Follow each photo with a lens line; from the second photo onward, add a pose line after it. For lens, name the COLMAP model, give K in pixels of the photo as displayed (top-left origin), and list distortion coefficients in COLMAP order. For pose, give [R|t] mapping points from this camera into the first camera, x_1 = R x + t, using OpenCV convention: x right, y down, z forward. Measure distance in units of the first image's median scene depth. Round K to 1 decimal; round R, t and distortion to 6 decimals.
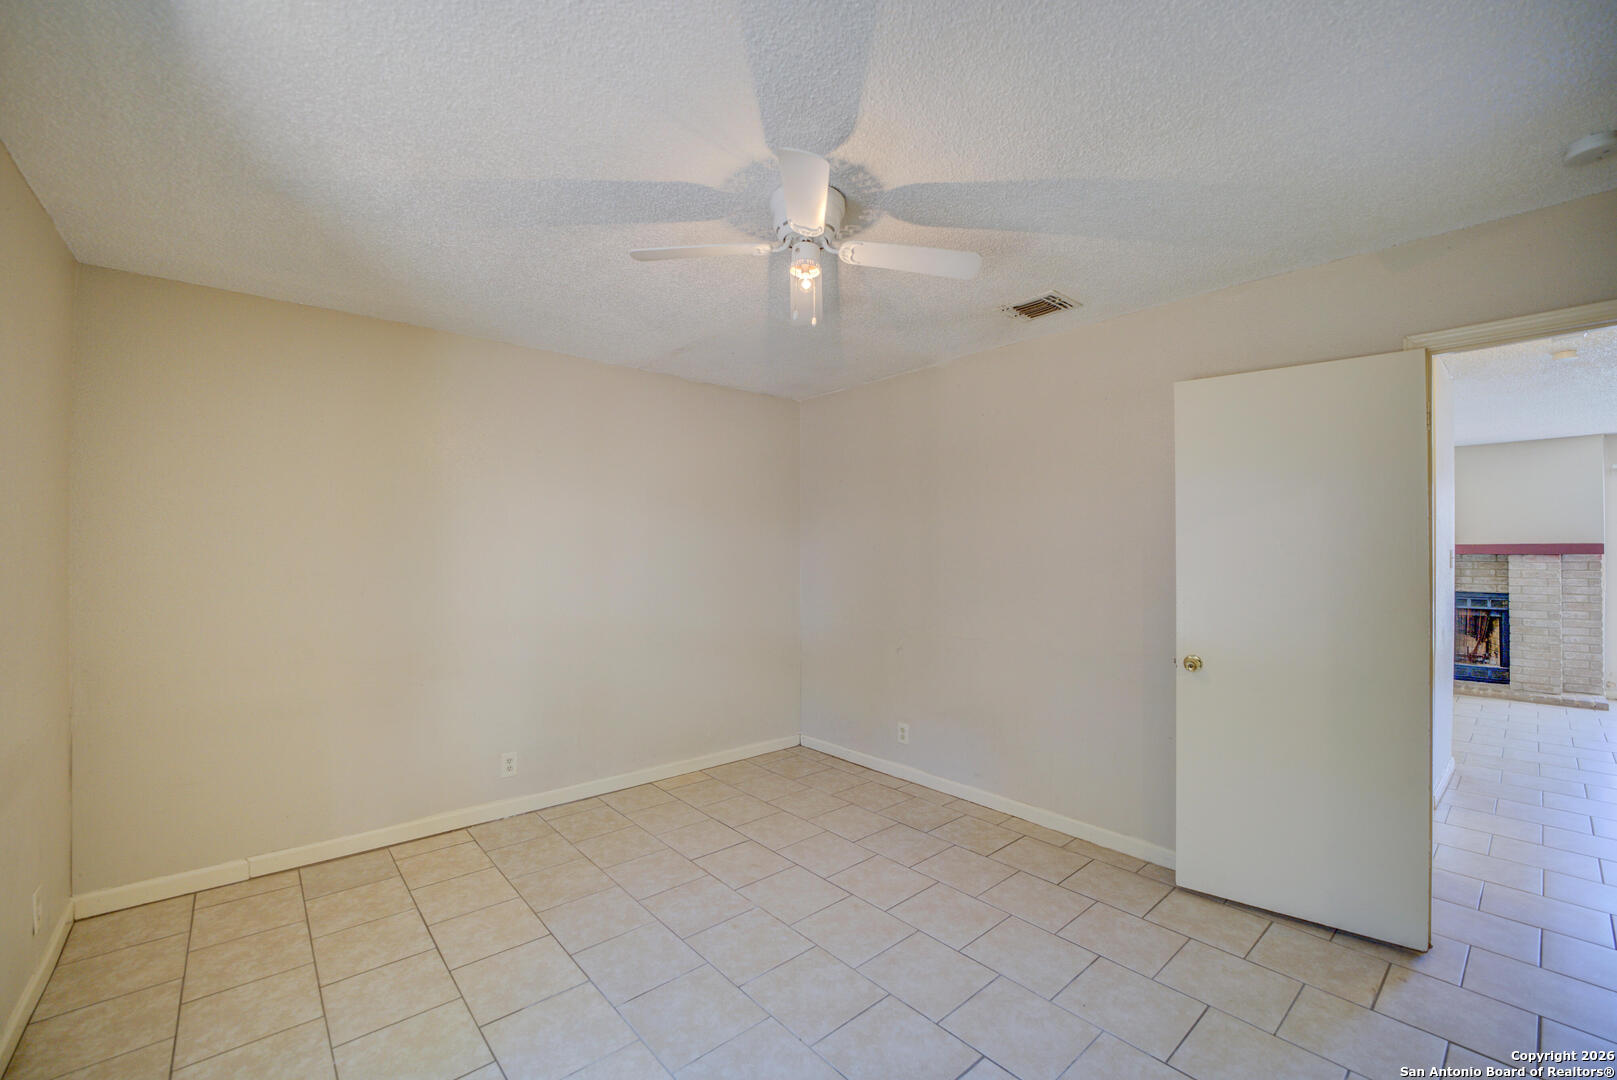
lens RADIAL K [[662.1, 0, 808.5], [0, 662.1, 540.0], [0, 0, 1]] dist [-0.021345, 0.000567]
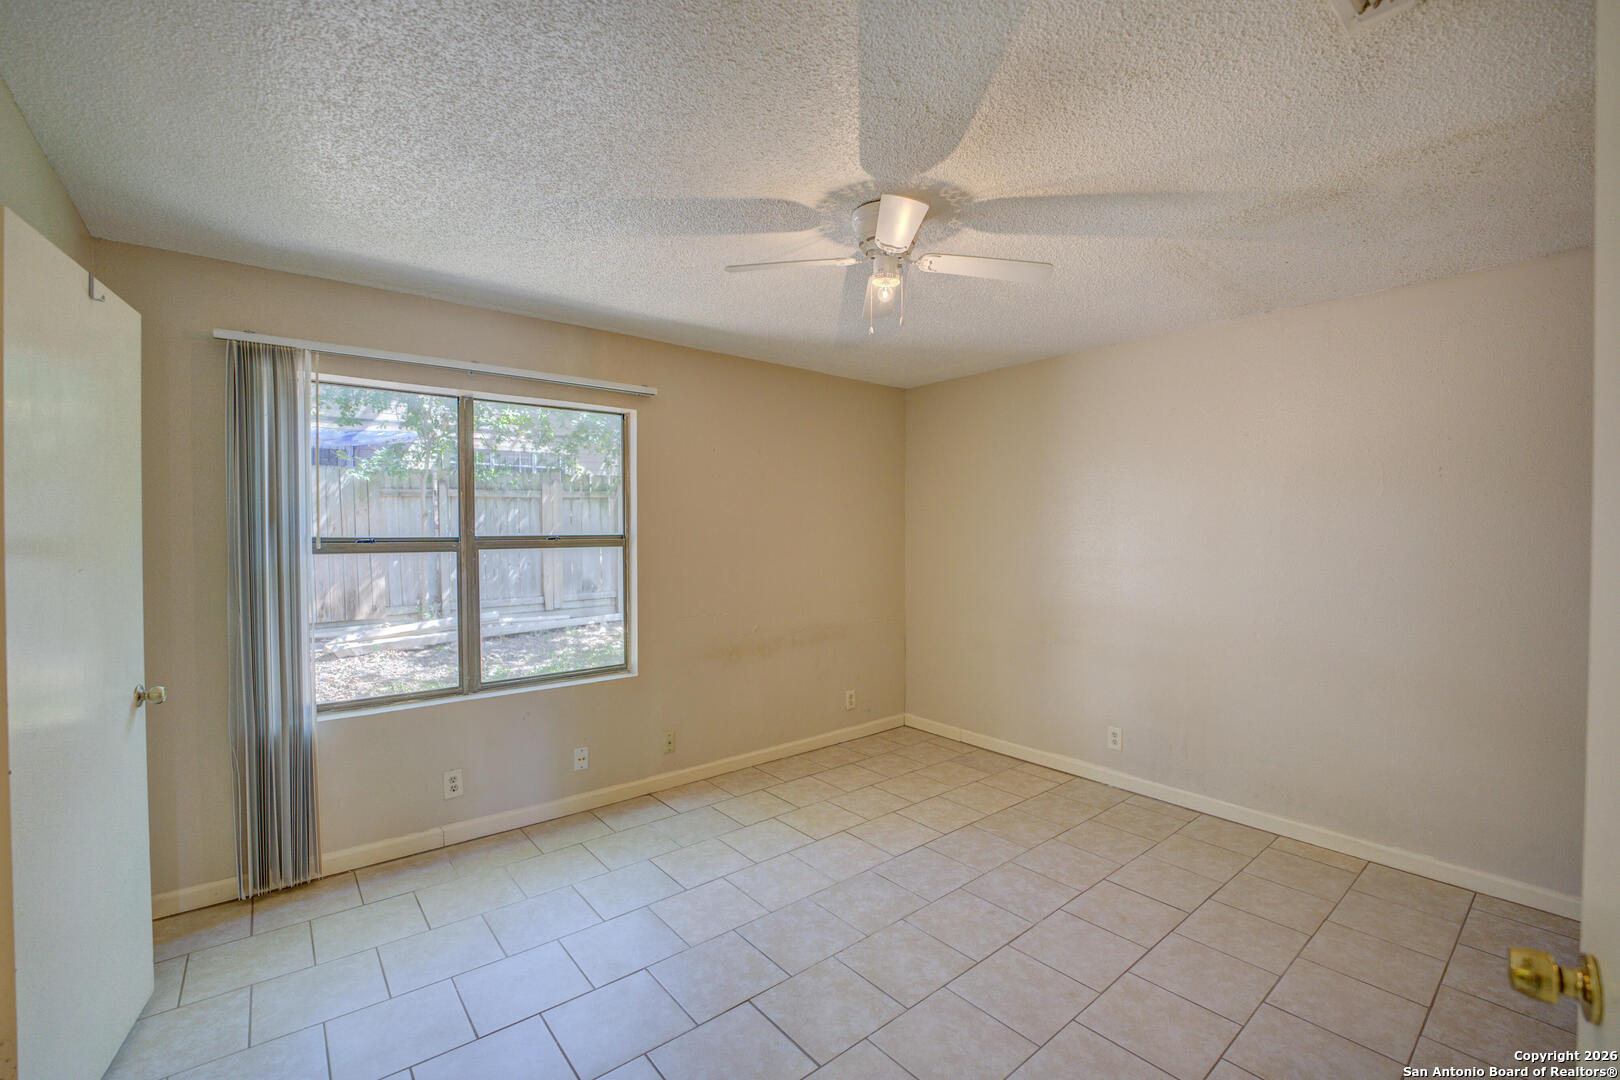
lens RADIAL K [[680.3, 0, 809.6], [0, 680.3, 542.4], [0, 0, 1]] dist [-0.022447, 0.001047]
pose [[-0.025350, 0.014250, -0.999577, 0.785597], [0.013967, 0.999806, 0.013899, -0.001981], [0.999581, -0.013609, -0.025544, 0.636825]]
